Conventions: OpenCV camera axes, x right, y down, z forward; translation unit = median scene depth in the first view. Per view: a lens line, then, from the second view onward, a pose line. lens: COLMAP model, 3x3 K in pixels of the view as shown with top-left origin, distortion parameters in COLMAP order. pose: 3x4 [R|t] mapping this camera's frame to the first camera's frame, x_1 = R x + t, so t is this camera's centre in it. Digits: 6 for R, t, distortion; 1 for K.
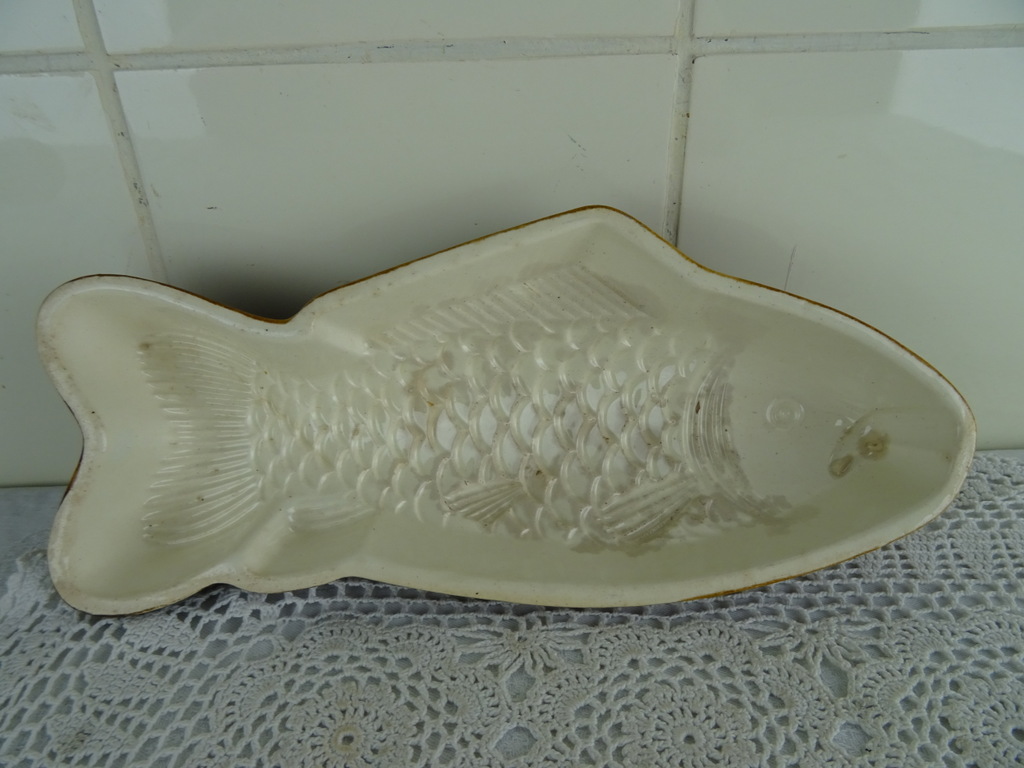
lens RADIAL K [[718.8, 0, 511.2], [0, 718.8, 381.6], [0, 0, 1]] dist [0.001072, -0.008300]
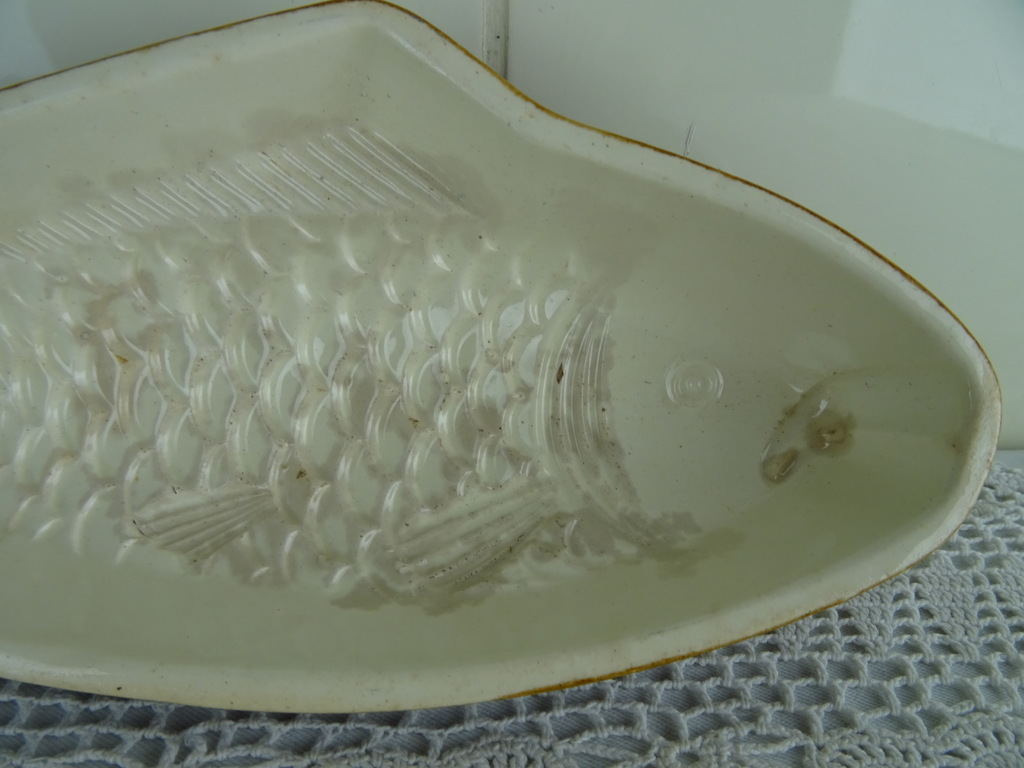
lens RADIAL K [[718.8, 0, 511.9], [0, 718.8, 387.3], [0, 0, 1]] dist [0.001072, -0.008300]
pose [[0.997598, 0.016223, 0.067341, 0.179724], [-0.013652, 0.999167, -0.038470, 0.075197], [-0.067909, 0.037458, 0.996988, 0.382169]]
